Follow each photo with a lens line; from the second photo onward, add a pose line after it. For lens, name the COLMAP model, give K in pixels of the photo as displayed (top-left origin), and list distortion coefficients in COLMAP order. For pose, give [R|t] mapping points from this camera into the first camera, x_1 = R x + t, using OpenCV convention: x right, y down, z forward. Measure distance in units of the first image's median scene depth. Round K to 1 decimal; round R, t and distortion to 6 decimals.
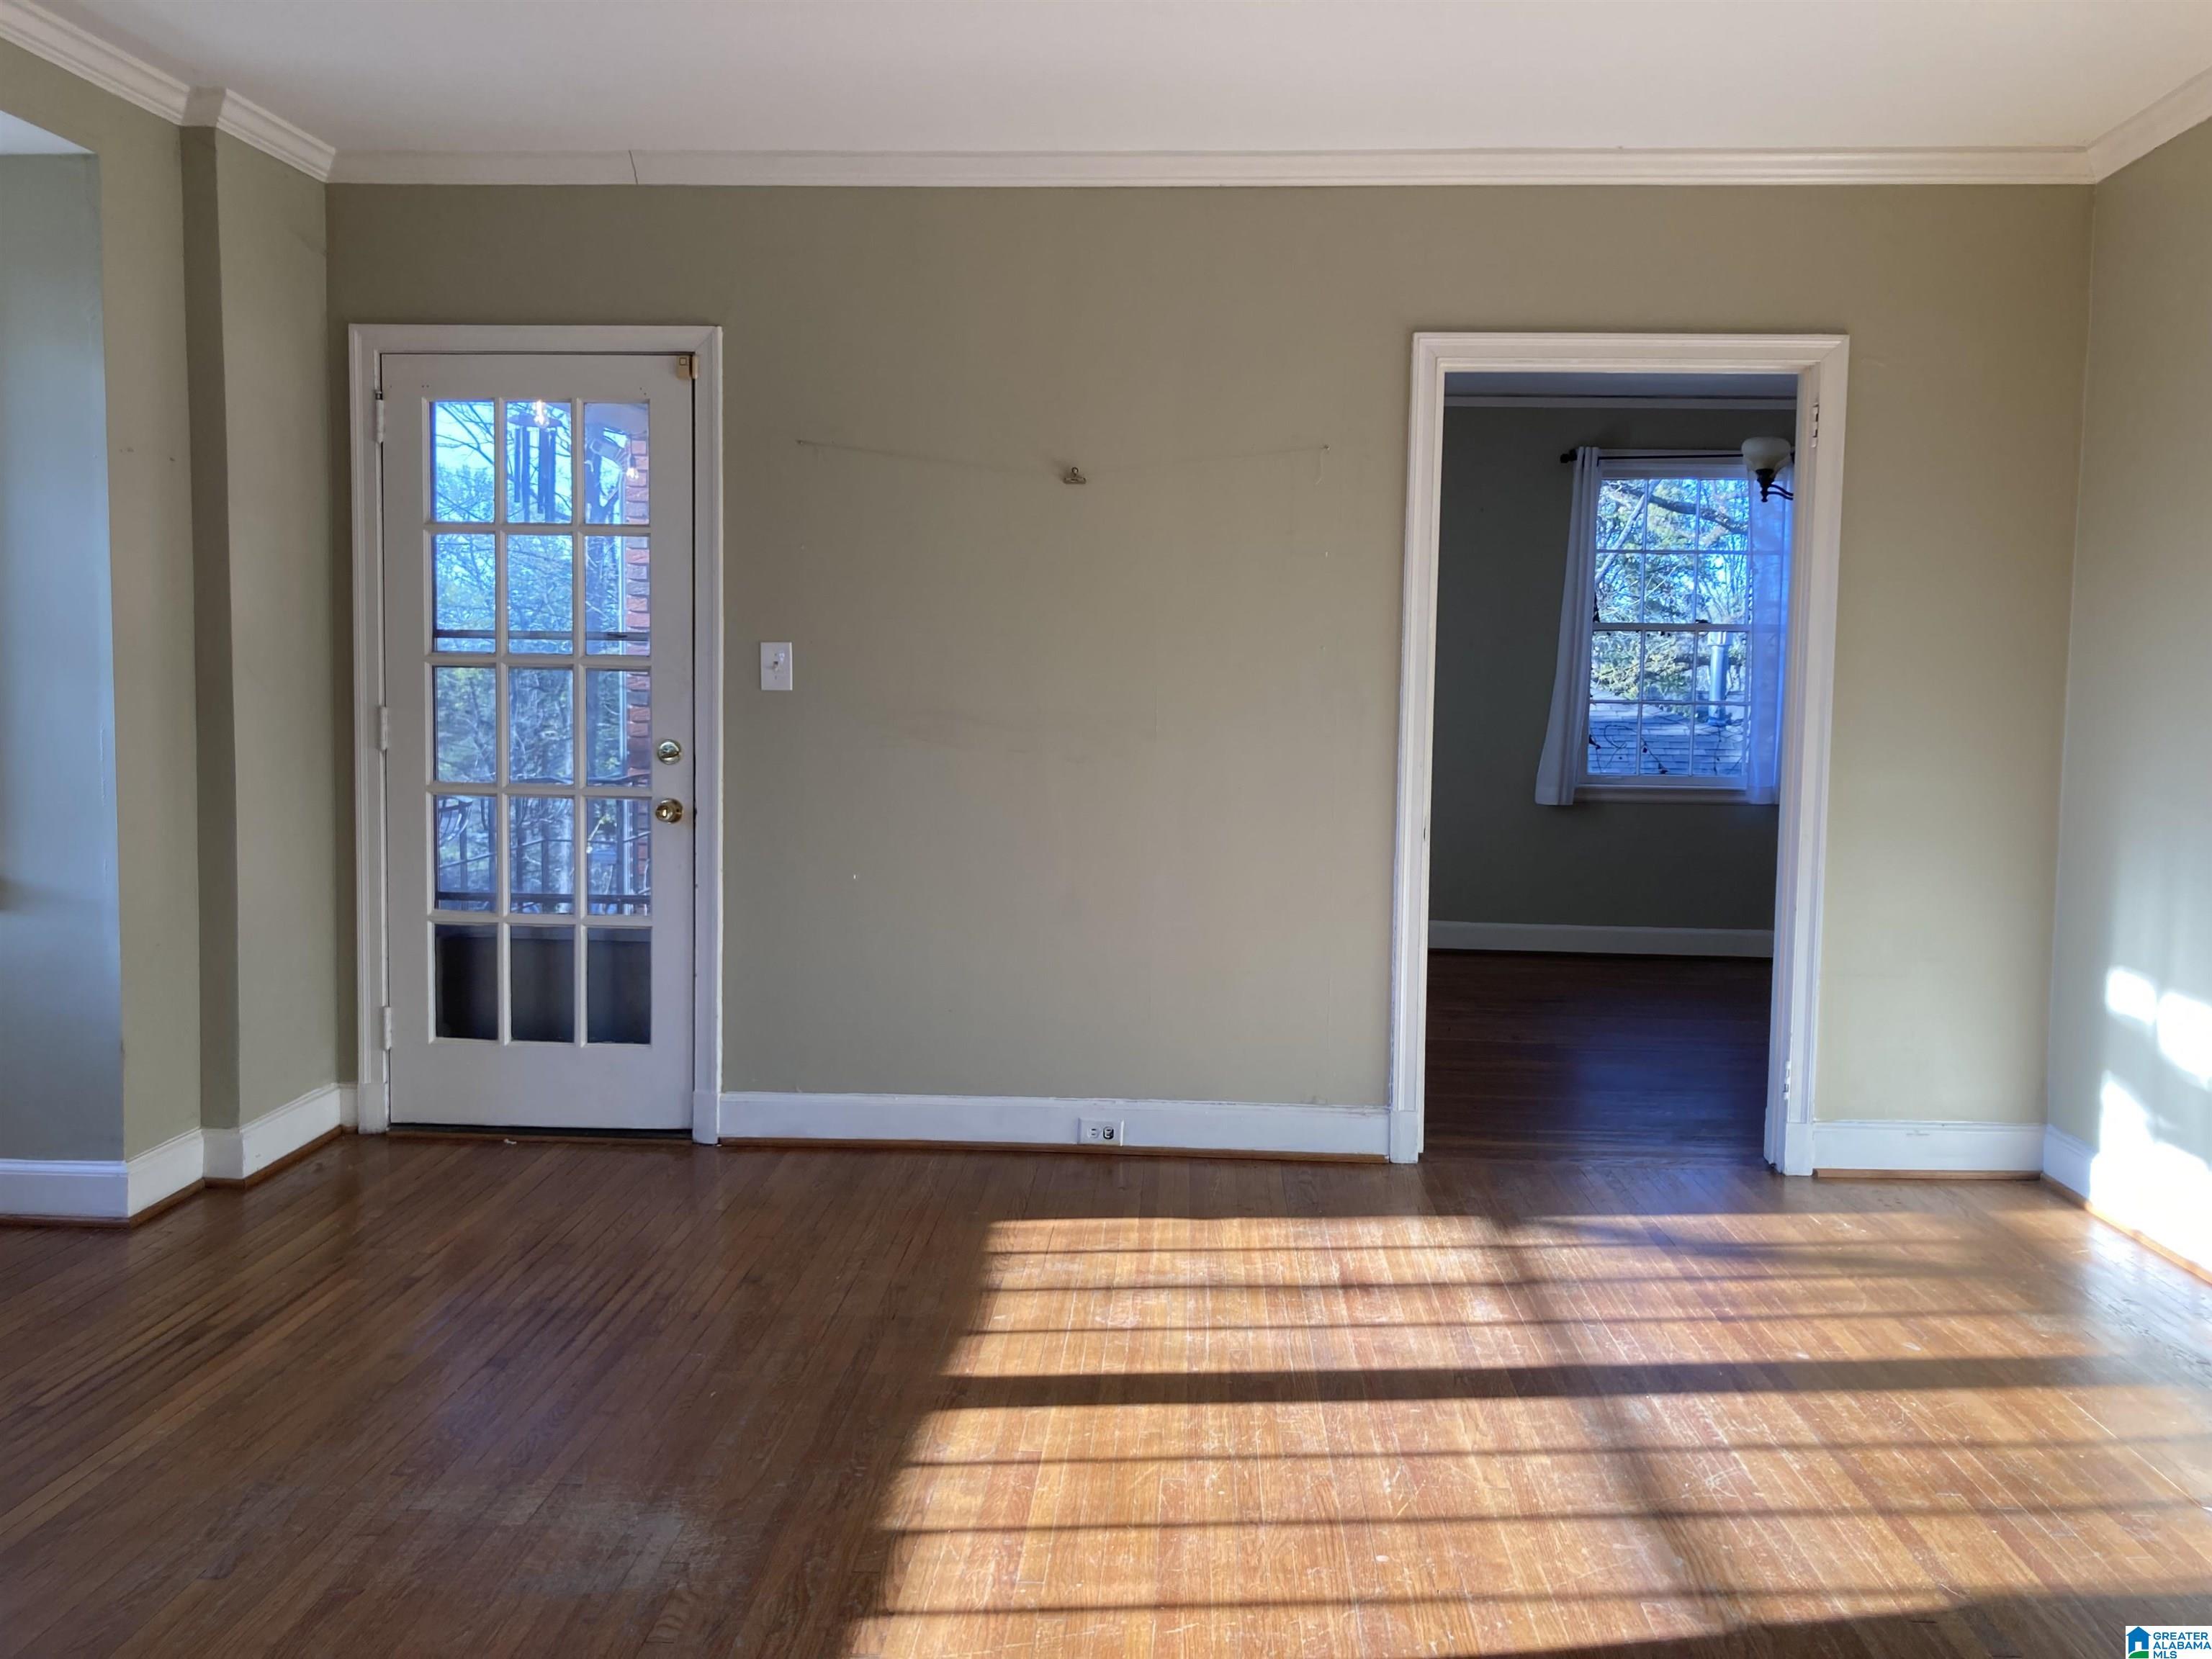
lens RADIAL K [[1818.8, 0, 1108.0], [0, 1818.8, 823.6], [0, 0, 1]] dist [0.013312, 0.001854]
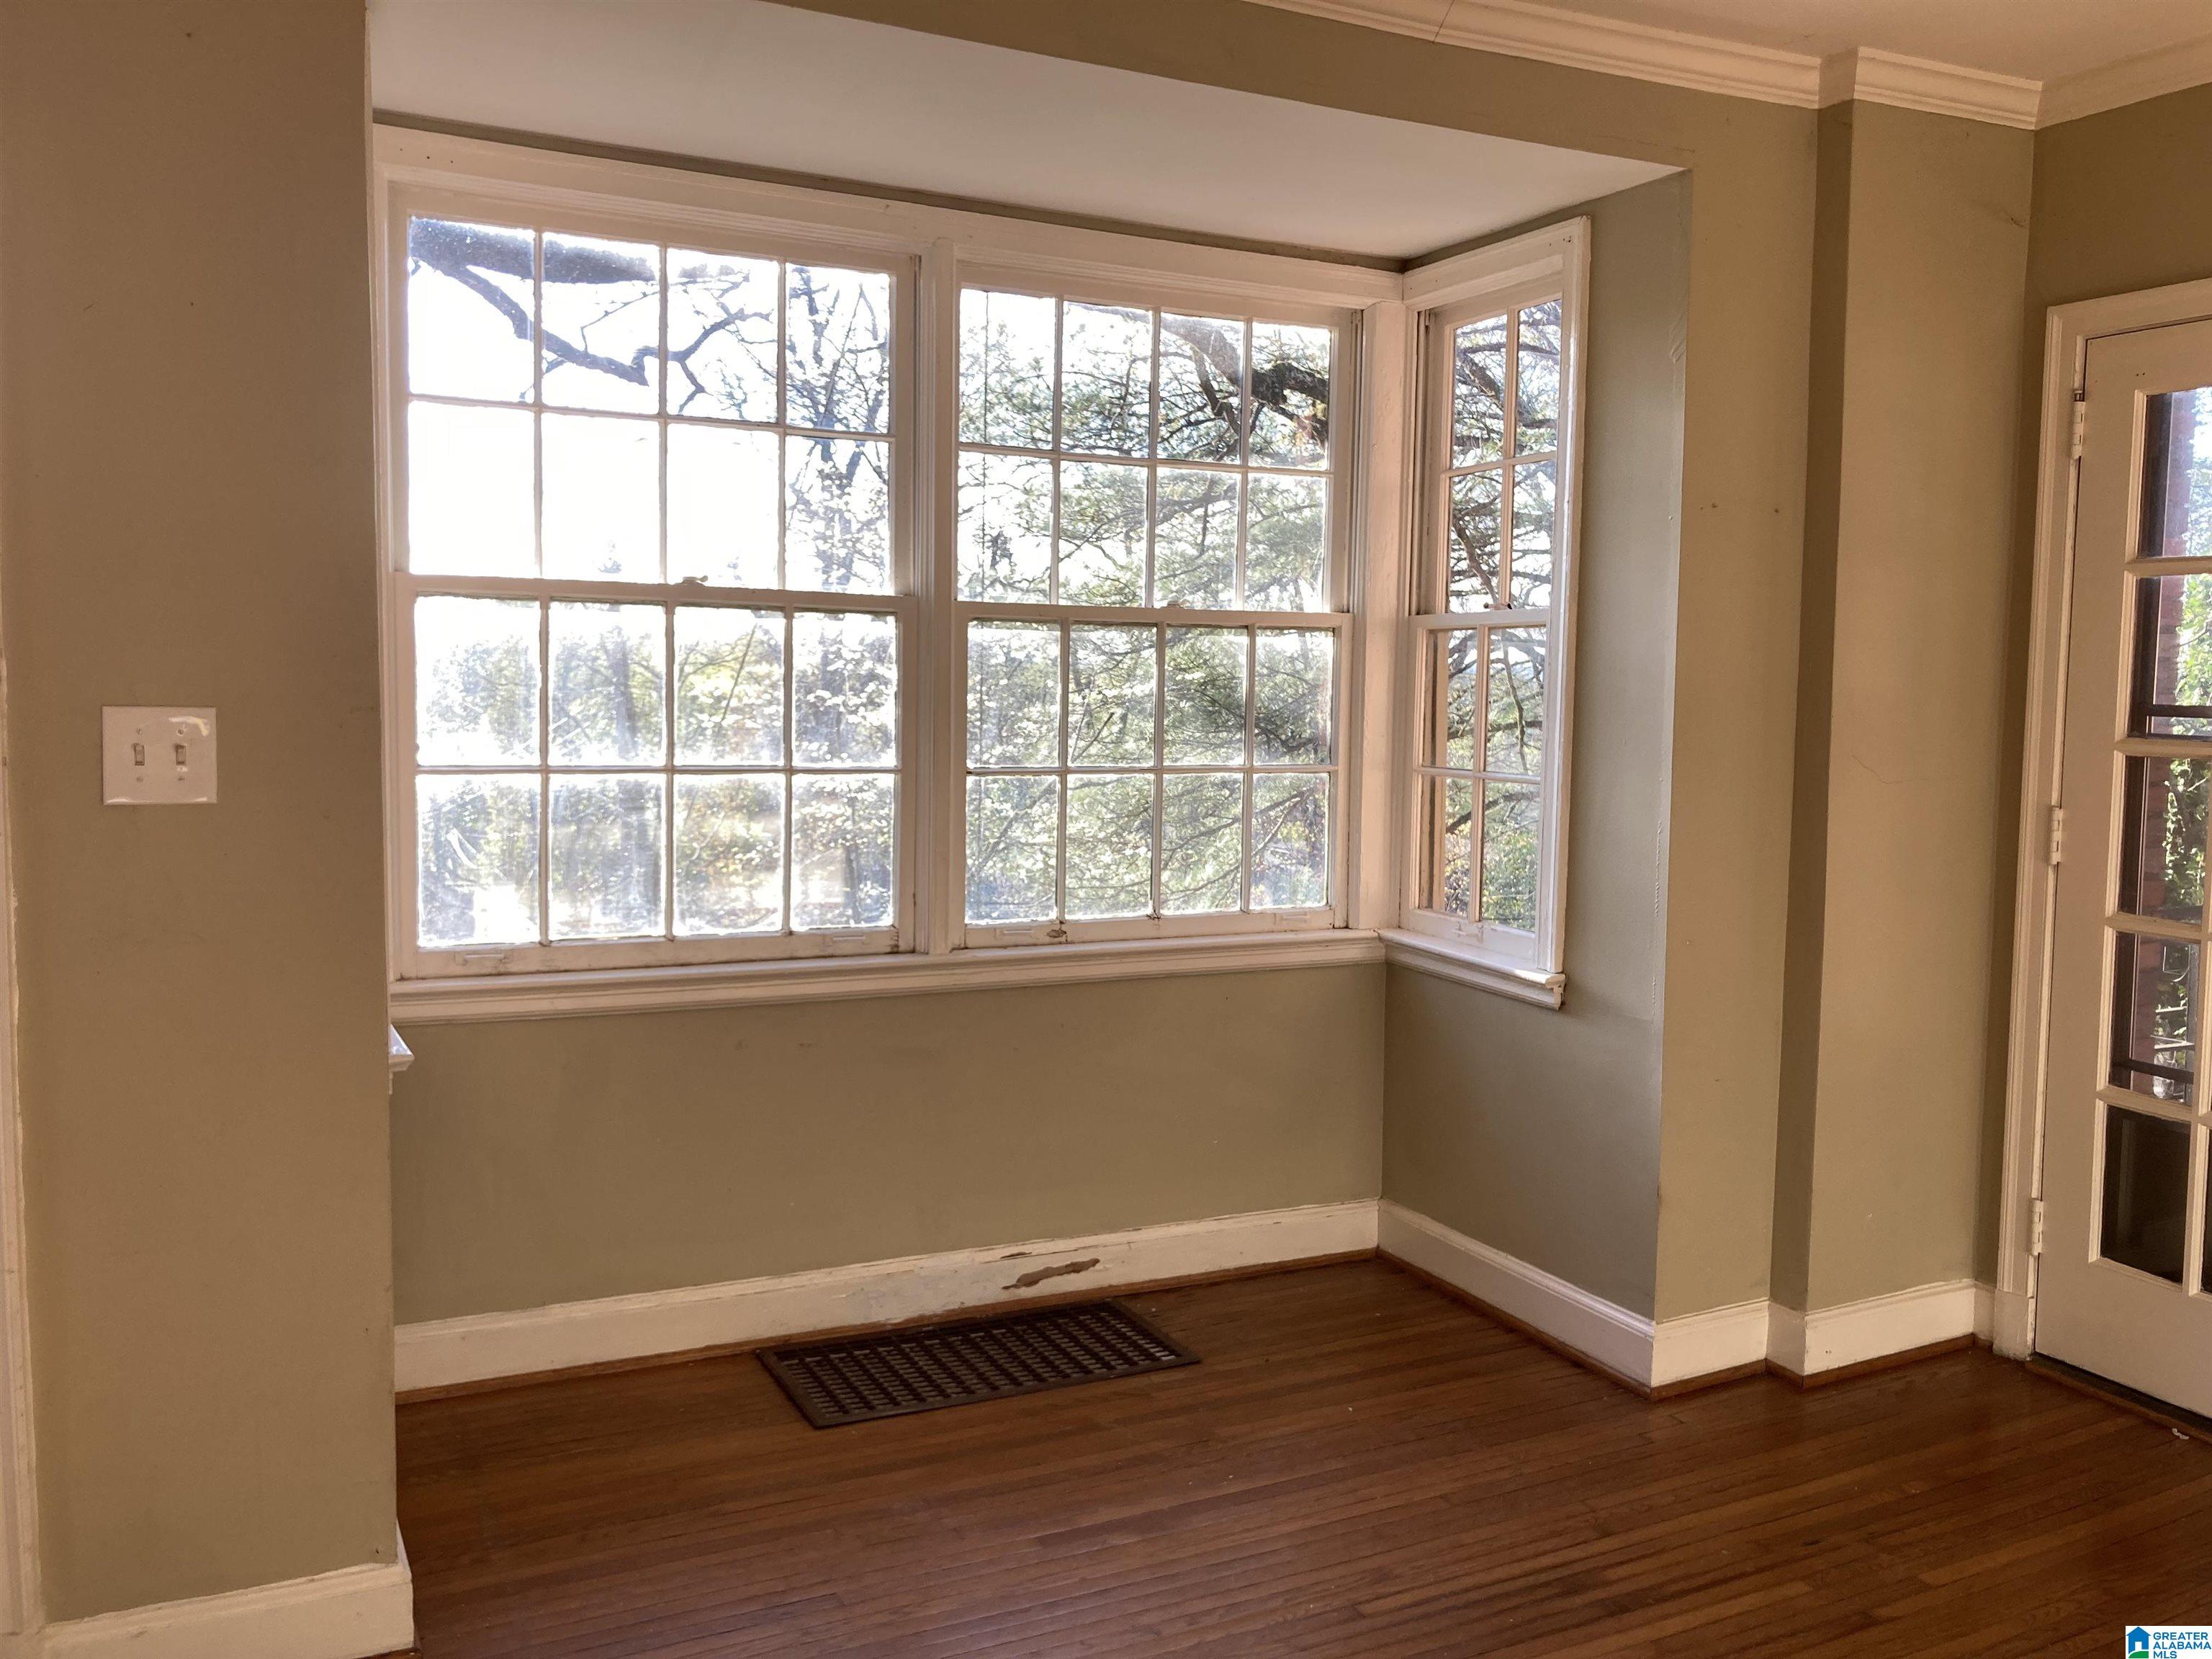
lens RADIAL K [[1818.8, 0, 1105.4], [0, 1818.8, 821.3], [0, 0, 1]] dist [0.013312, 0.001854]
pose [[0.502022, 0.060834, -0.862713, 0.067940], [-0.073810, 0.996897, 0.027346, -0.058599], [0.861700, 0.049948, 0.504954, 0.324505]]
